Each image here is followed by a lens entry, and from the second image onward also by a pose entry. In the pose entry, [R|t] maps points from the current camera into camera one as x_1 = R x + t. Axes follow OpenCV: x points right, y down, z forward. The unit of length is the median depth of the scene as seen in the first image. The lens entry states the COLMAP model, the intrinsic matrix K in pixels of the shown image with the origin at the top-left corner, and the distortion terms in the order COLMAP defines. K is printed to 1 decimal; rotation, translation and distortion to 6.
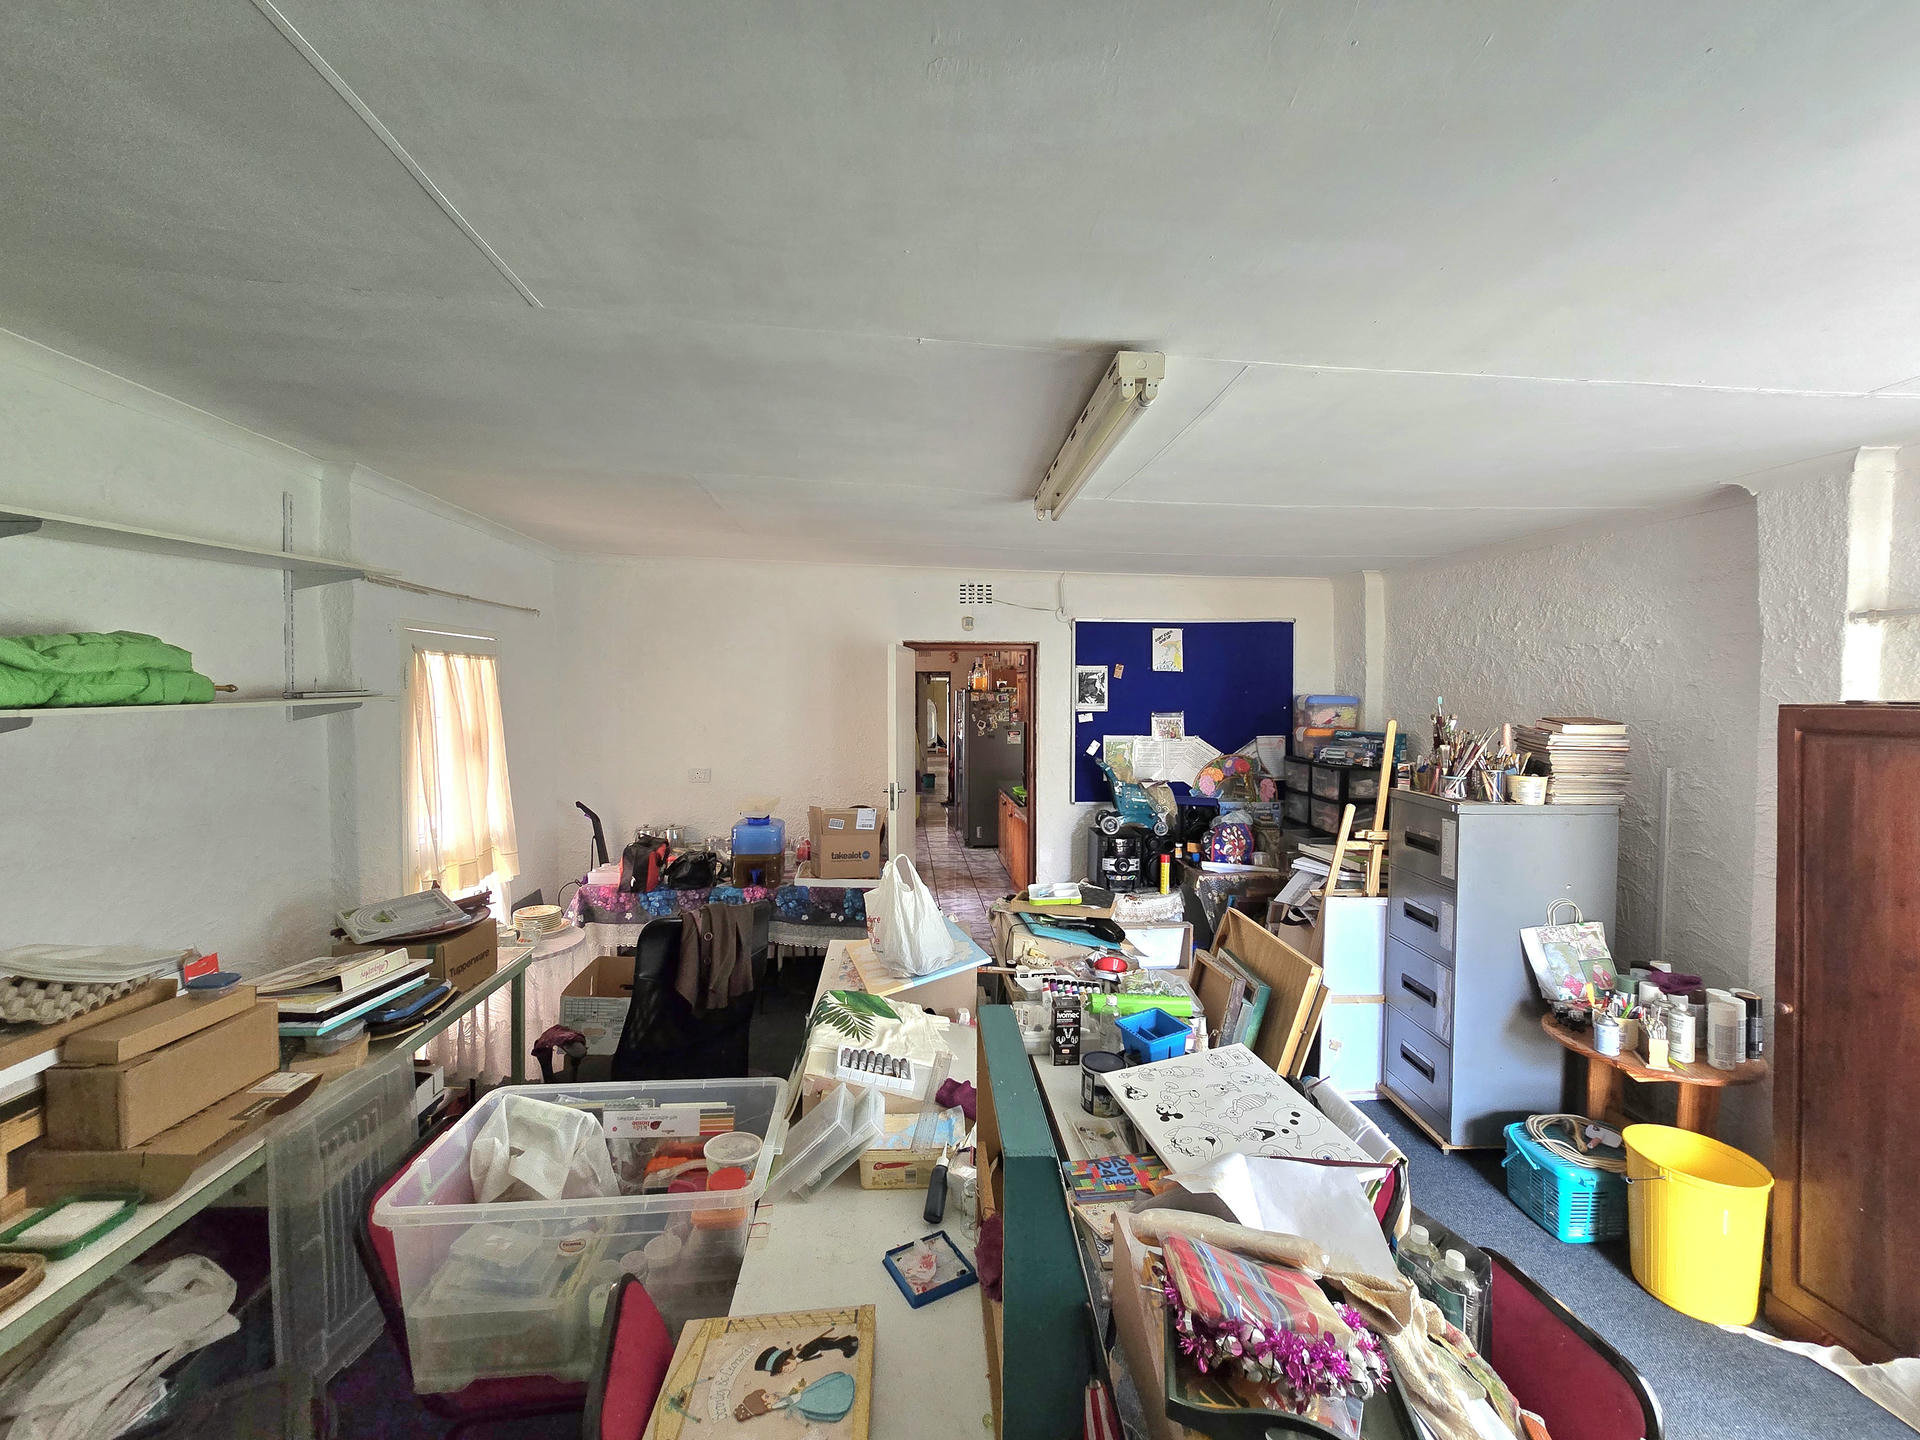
lens RADIAL K [[781.7, 0, 952.3], [0, 781.7, 721.1], [0, 0, 1]] dist [-0.003709, 0.000792]
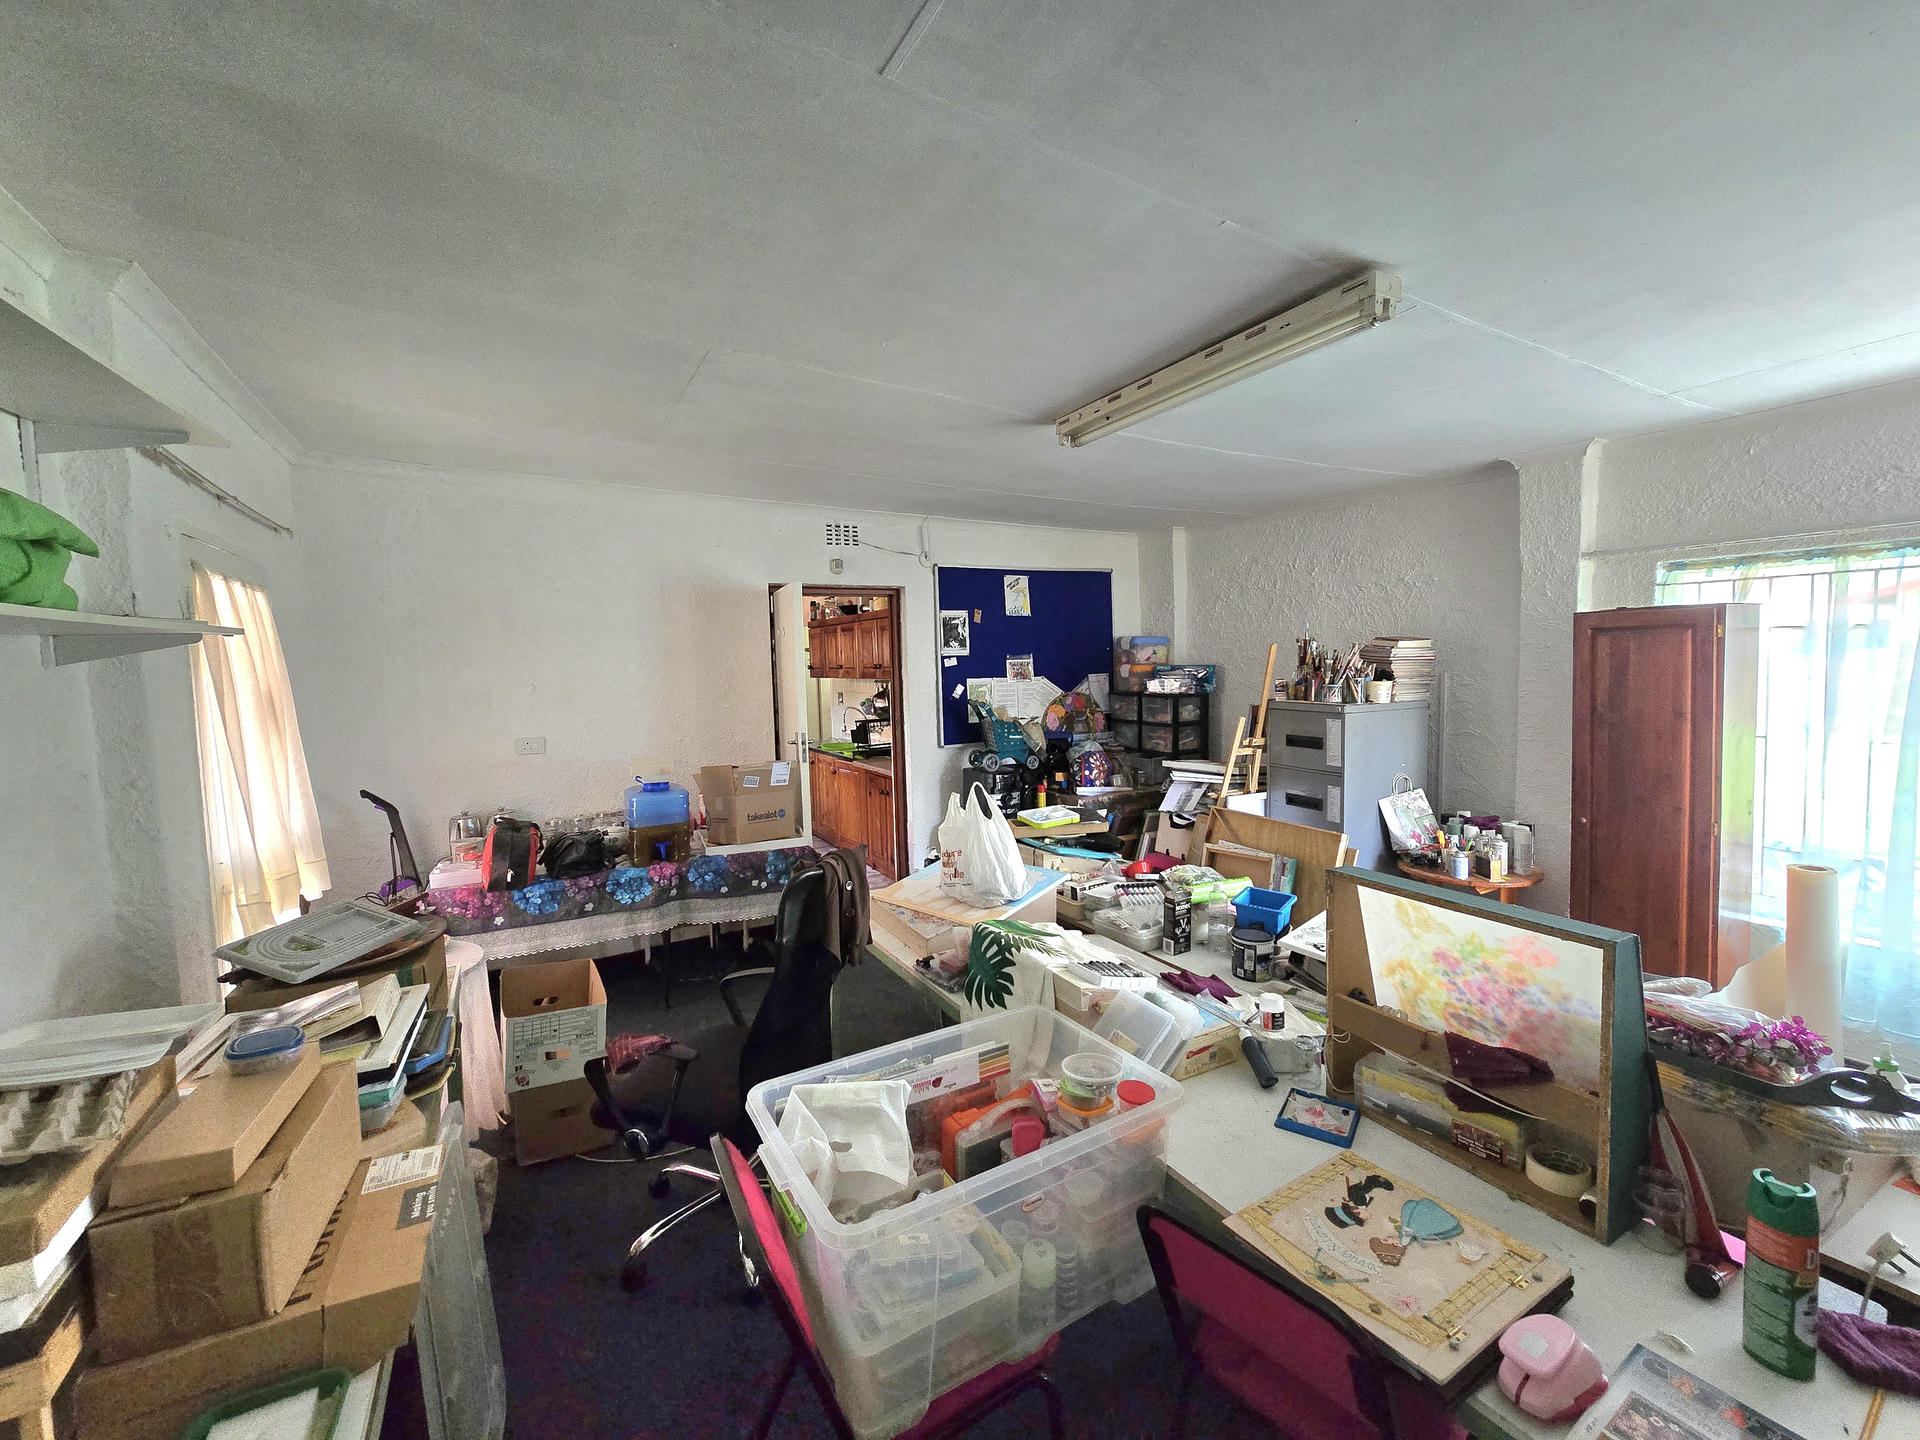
lens RADIAL K [[781.7, 0, 953.3], [0, 781.7, 720.1], [0, 0, 1]] dist [-0.003709, 0.000792]
pose [[0.905447, -0.059779, 0.420228, -0.314071], [0.045490, 0.997997, 0.043953, 0.032309], [-0.422014, -0.020681, 0.906353, 0.090709]]
